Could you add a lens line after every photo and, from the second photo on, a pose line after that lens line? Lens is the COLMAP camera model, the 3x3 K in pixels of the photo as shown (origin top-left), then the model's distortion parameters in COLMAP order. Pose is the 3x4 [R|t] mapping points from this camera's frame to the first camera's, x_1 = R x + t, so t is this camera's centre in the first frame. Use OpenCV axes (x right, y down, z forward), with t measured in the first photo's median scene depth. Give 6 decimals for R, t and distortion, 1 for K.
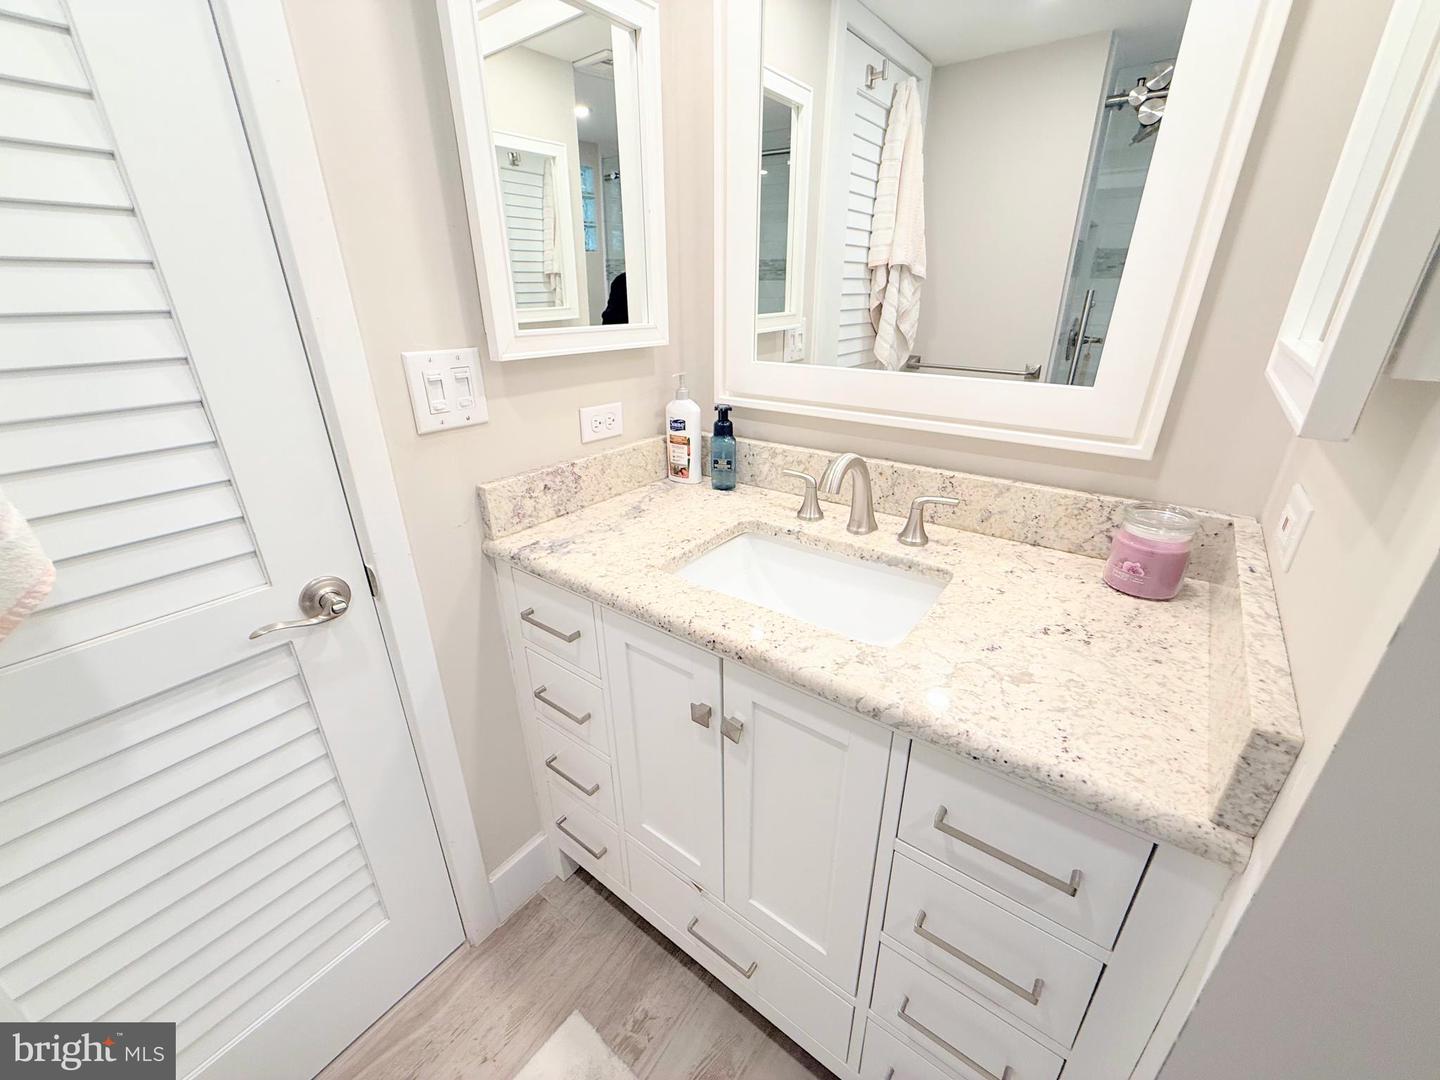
lens RADIAL K [[574.3, 0, 715.2], [0, 574.3, 543.2], [0, 0, 1]] dist [-0.000796, 0.000225]
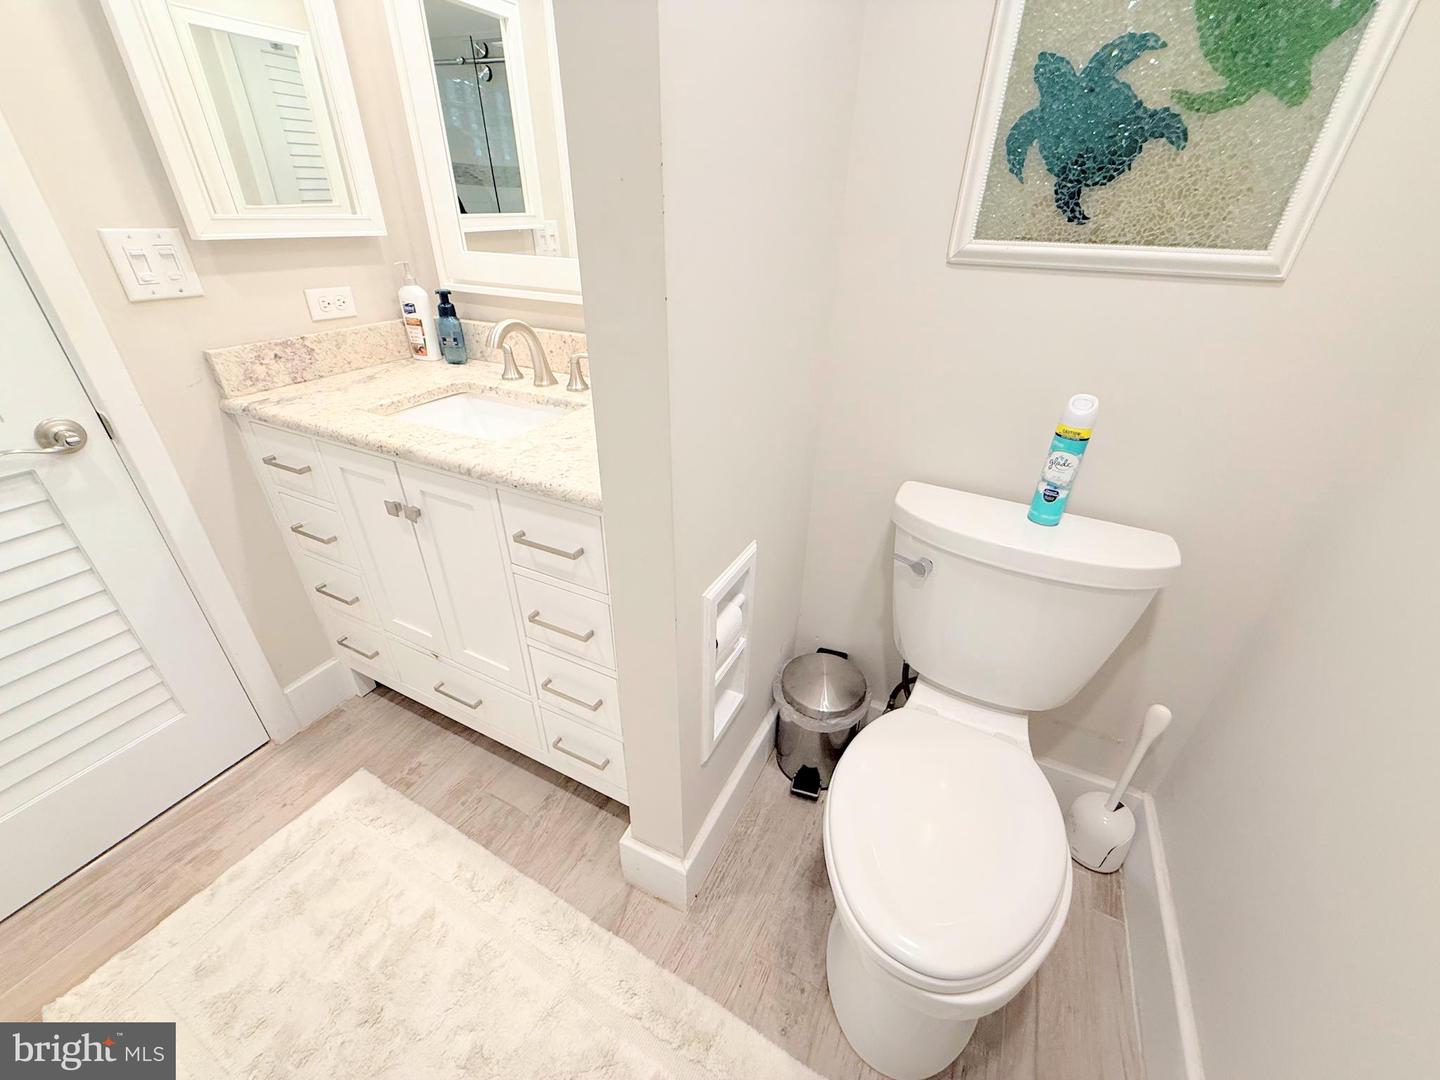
lens RADIAL K [[574.3, 0, 716.4], [0, 574.3, 542.6], [0, 0, 1]] dist [-0.000796, 0.000225]
pose [[0.983168, -0.070155, 0.168700, 0.396272], [0.049782, 0.991269, 0.122098, 0.196319], [-0.175793, -0.111644, 0.978076, -0.396285]]
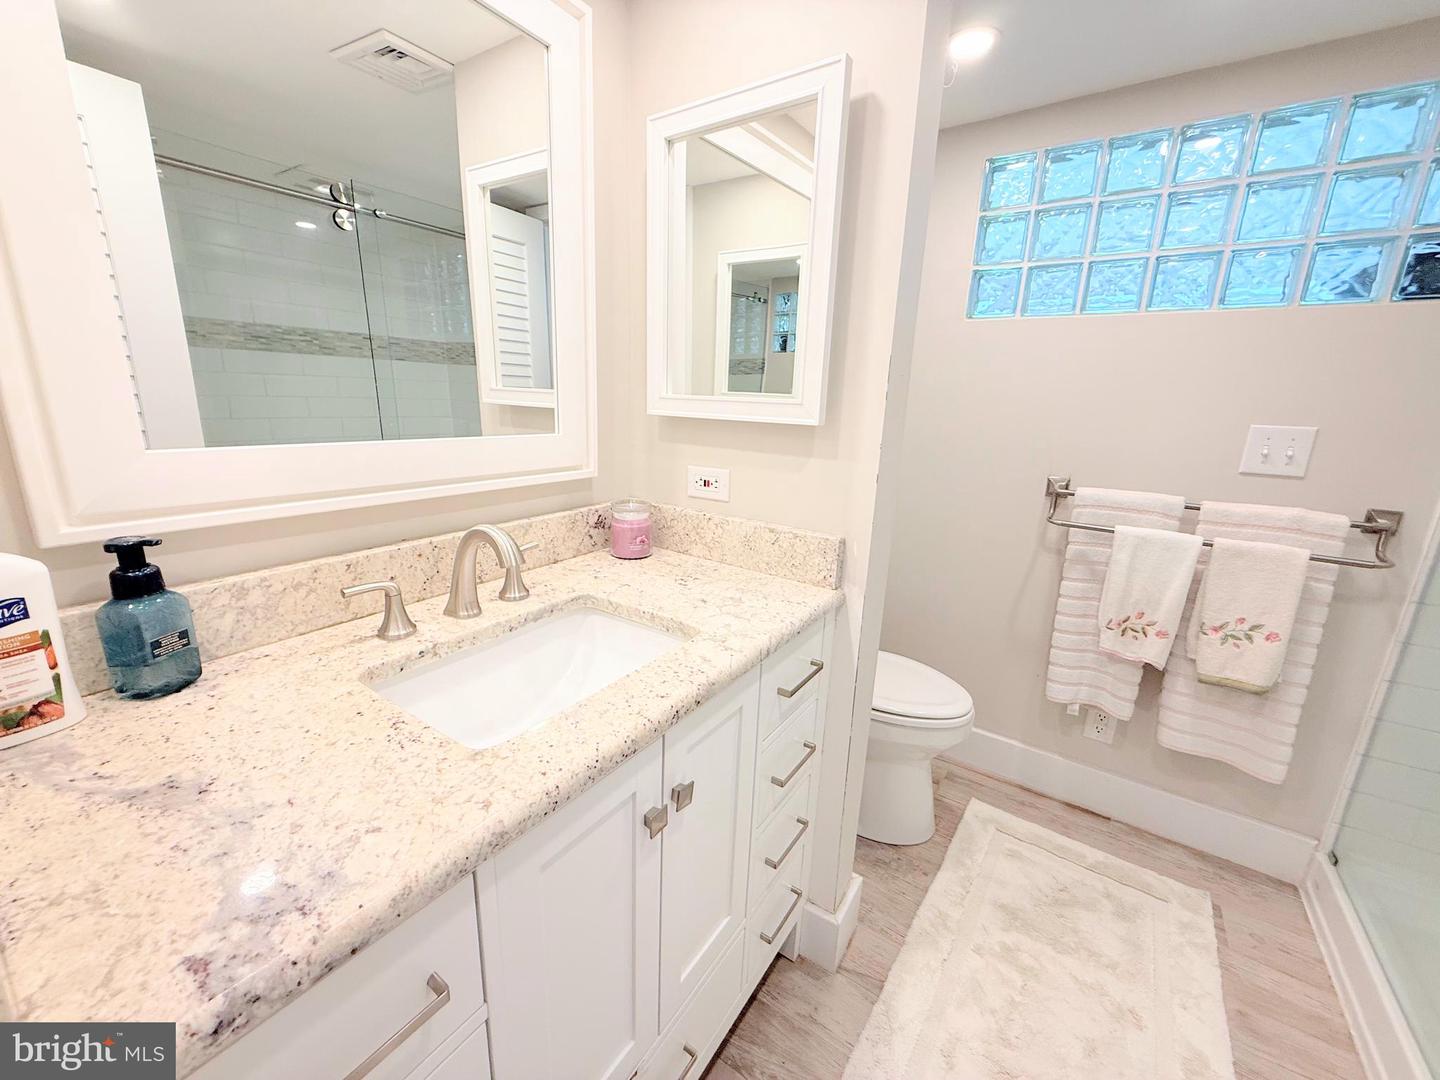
lens RADIAL K [[574.3, 0, 716.1], [0, 574.3, 542.5], [0, 0, 1]] dist [-0.000796, 0.000225]
pose [[-0.048080, -0.248954, 0.967321, -0.593879], [0.367728, 0.896011, 0.248878, -0.200536], [-0.928690, 0.367677, 0.048467, 0.570348]]
